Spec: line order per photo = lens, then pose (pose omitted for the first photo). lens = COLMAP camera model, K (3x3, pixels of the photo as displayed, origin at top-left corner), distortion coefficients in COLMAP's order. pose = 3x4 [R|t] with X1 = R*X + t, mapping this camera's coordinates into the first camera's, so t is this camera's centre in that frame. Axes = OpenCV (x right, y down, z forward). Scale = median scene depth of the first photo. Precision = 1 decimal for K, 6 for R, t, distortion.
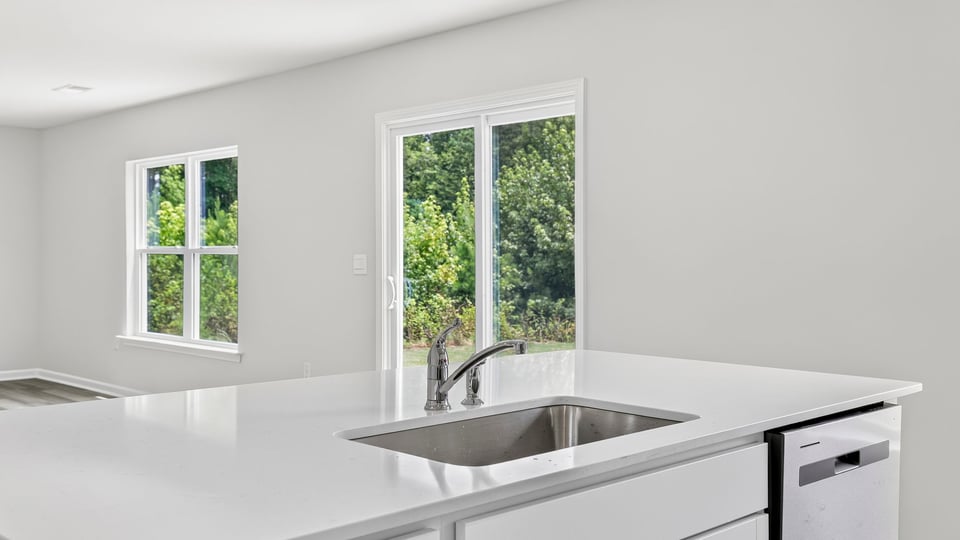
lens RADIAL K [[937.7, 0, 459.2], [0, 937.7, 269.5], [0, 0, 1]] dist [0.062467, 0.000000]
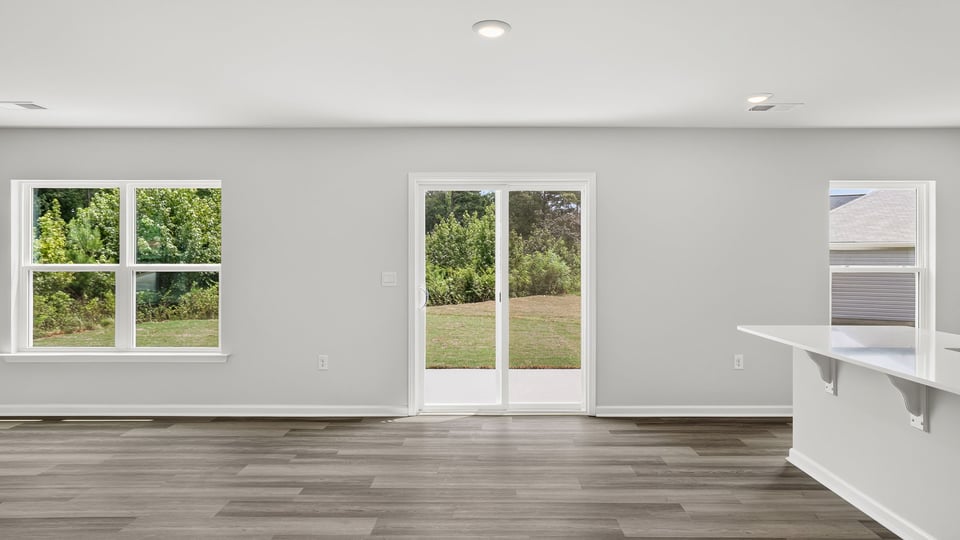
lens RADIAL K [[534.4, 0, 489.2], [0, 534.4, 264.5], [0, 0, 1]] dist [-0.010216, 0.004518]
pose [[0.698796, -0.012984, 0.715203, -0.377407], [0.012212, 0.999906, 0.006221, -0.020248], [-0.715217, 0.004387, 0.698889, 0.227513]]
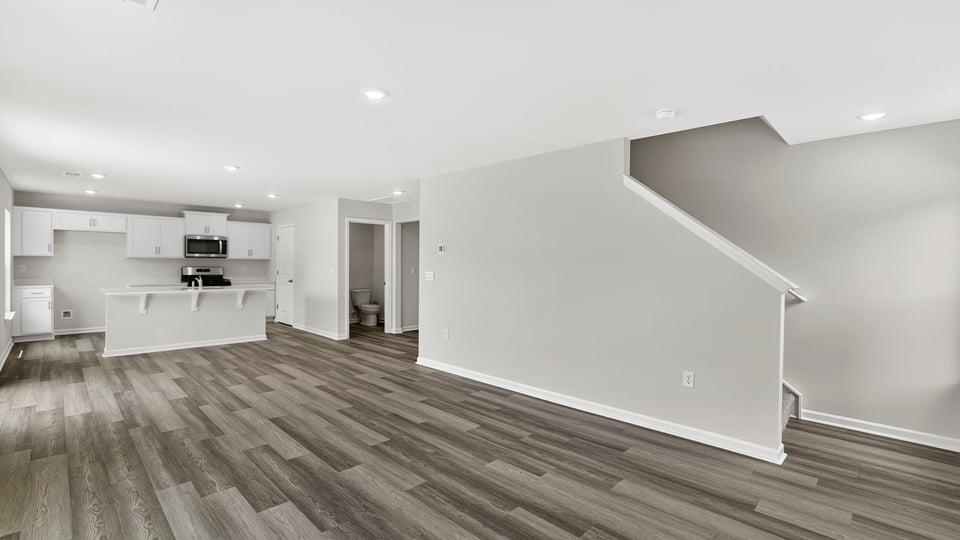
lens RADIAL K [[426.0, 0, 466.3], [0, 426.0, 264.9], [0, 0, 1]] dist [-0.017868, 0.005868]
pose [[-0.999841, -0.016995, -0.005430, -0.488560], [-0.017090, 0.999693, 0.017951, -0.030981], [0.005123, 0.018041, -0.999824, 1.020855]]
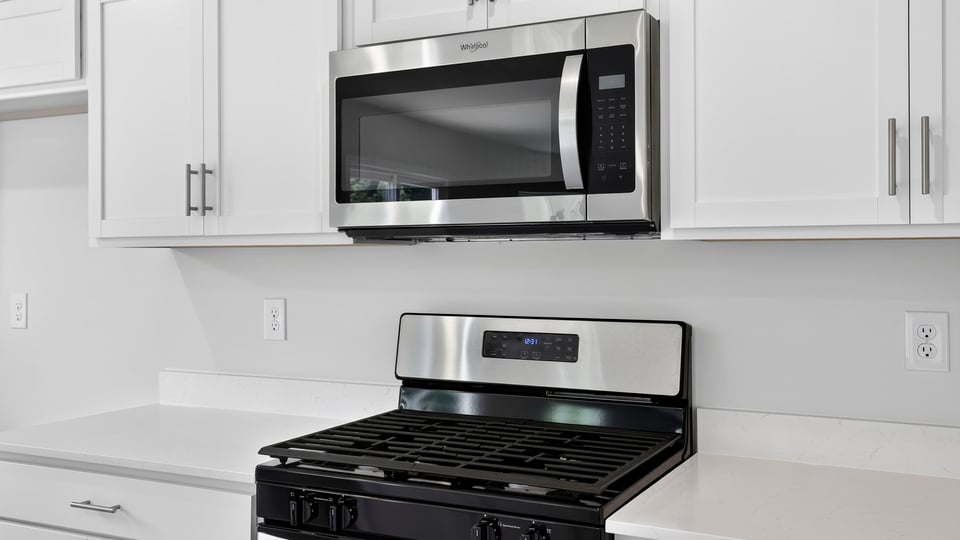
lens RADIAL K [[937.7, 0, 454.4], [0, 937.7, 247.7], [0, 0, 1]] dist [0.062467, 0.000000]
pose [[-0.288072, 0.004670, 0.957597, -0.104349], [0.017393, 0.999849, 0.000357, -0.016369], [-0.957451, 0.016759, -0.288109, 0.086948]]
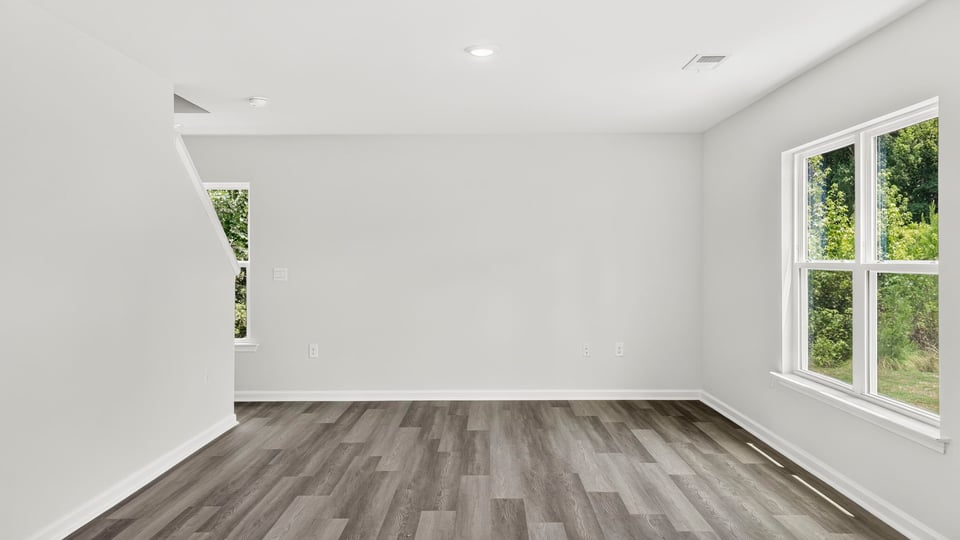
lens RADIAL K [[774.6, 0, 475.7], [0, 774.6, 268.1], [0, 0, 1]] dist [0.024288, 0.007968]
pose [[0.710214, -0.003173, -0.703979, -0.071596], [0.000958, 0.999993, -0.003540, -0.014474], [0.703985, 0.001840, 0.710212, 0.336493]]
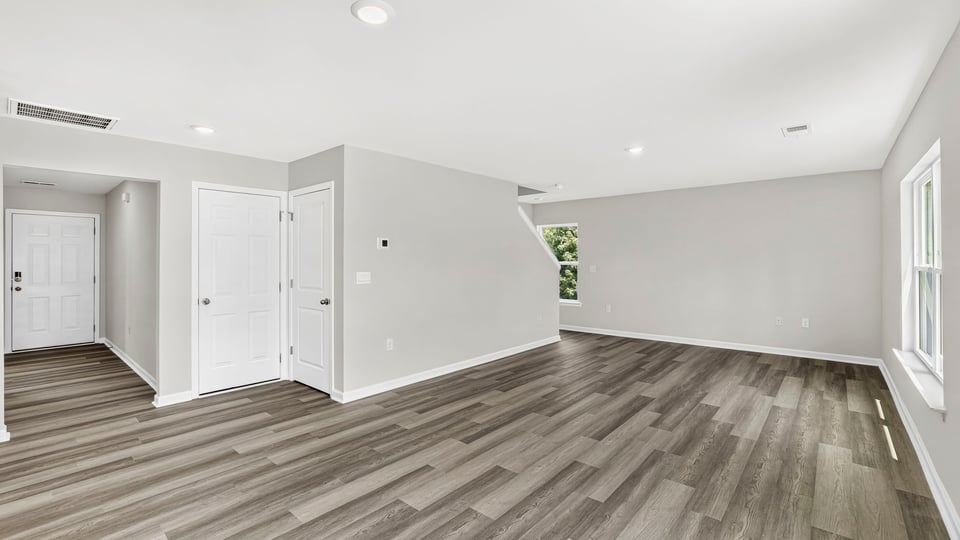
lens RADIAL K [[414.7, 0, 476.5], [0, 414.7, 258.6], [0, 0, 1]] dist [-0.031080, 0.003963]
pose [[0.079126, -0.010442, -0.996810, 0.047824], [-0.009298, 0.999894, -0.011213, -0.019673], [0.996821, 0.010156, 0.079021, 0.469429]]
